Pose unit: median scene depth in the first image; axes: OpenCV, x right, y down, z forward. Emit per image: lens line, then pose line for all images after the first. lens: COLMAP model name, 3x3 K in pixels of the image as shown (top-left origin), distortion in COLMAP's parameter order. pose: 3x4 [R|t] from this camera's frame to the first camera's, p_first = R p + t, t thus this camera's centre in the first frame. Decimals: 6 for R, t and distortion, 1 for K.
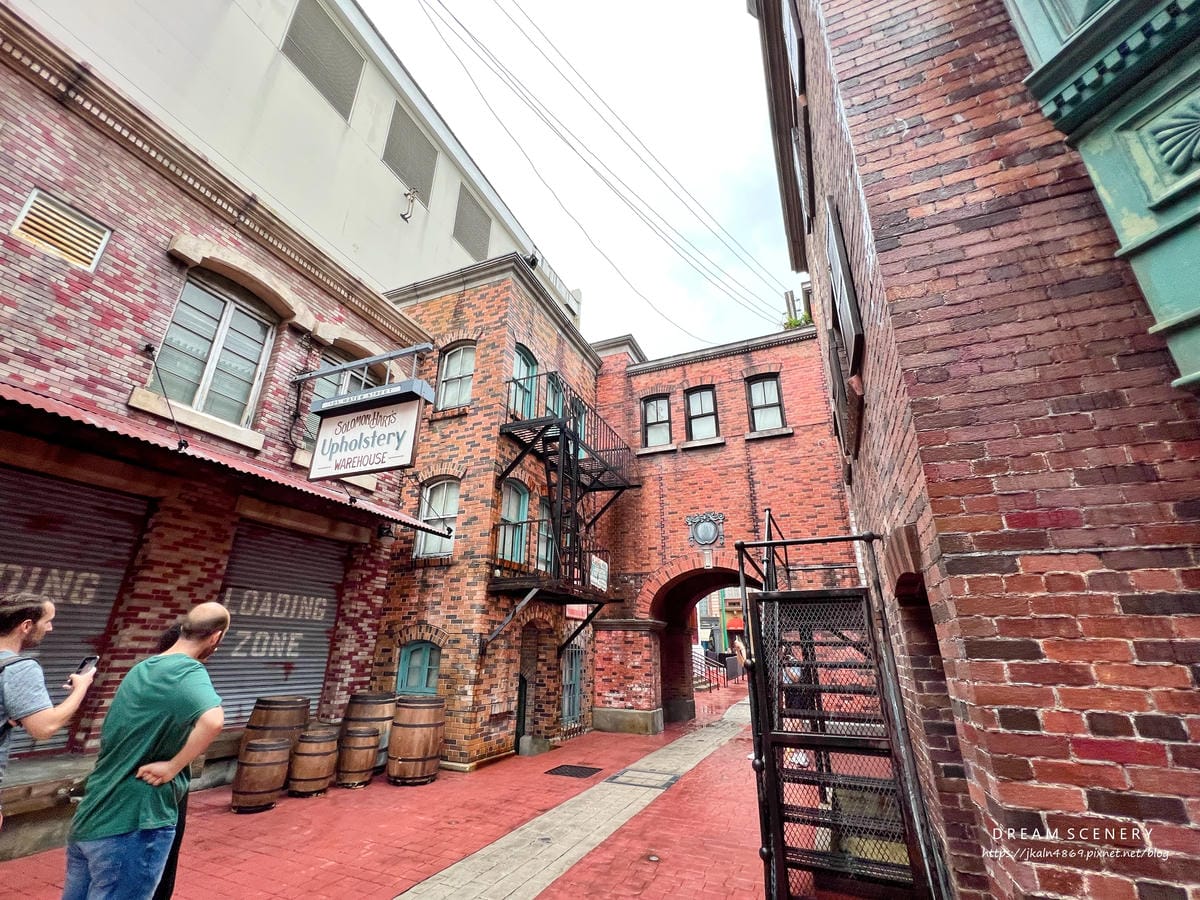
lens RADIAL K [[507.3, 0, 595.5], [0, 507.3, 446.5], [0, 0, 1]] dist [-0.002441, -0.000077]
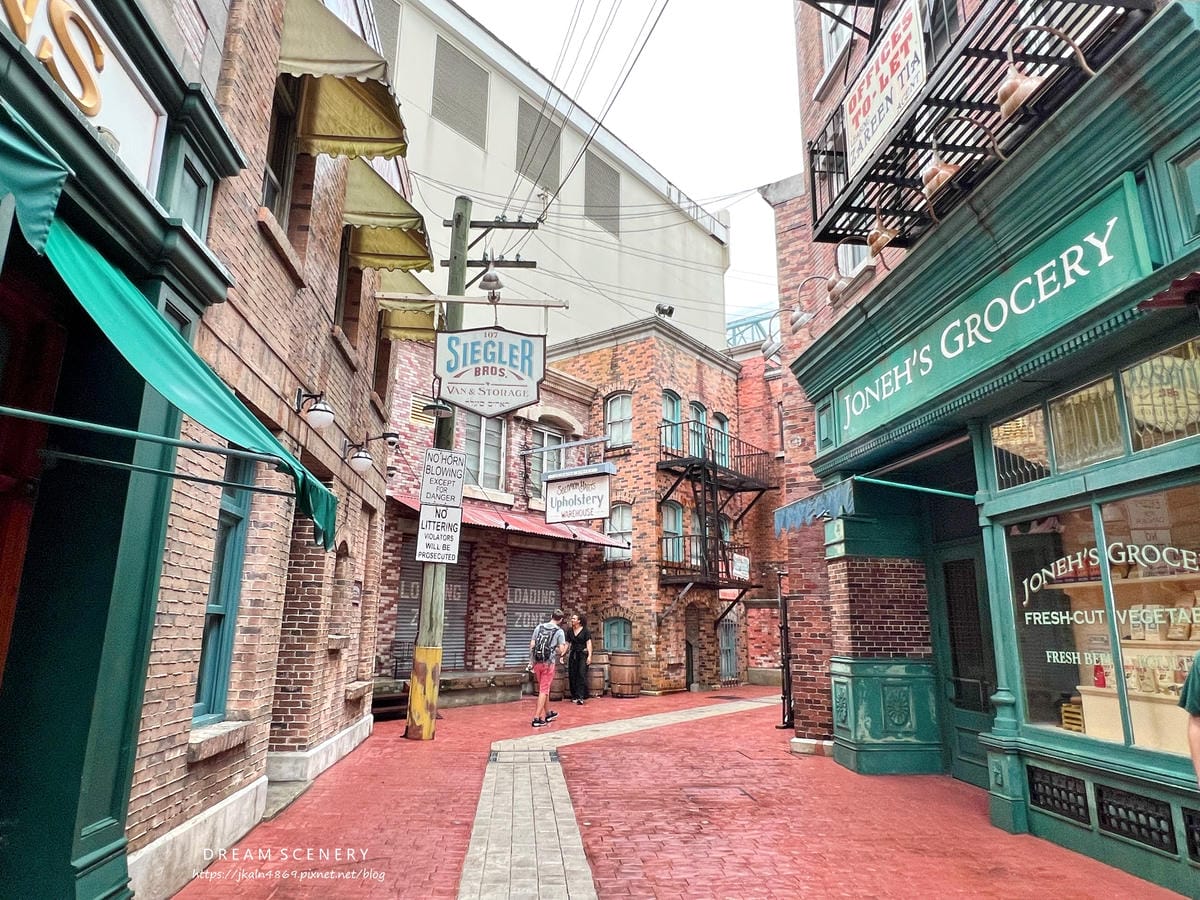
lens RADIAL K [[733.9, 0, 599.9], [0, 733.9, 450.8], [0, 0, 1]] dist [0.002251, 0.000120]
pose [[0.965705, -0.062163, -0.252090, 0.171092], [0.097788, 0.986502, 0.131342, -0.369713], [0.240522, -0.151489, 0.958749, -0.959892]]
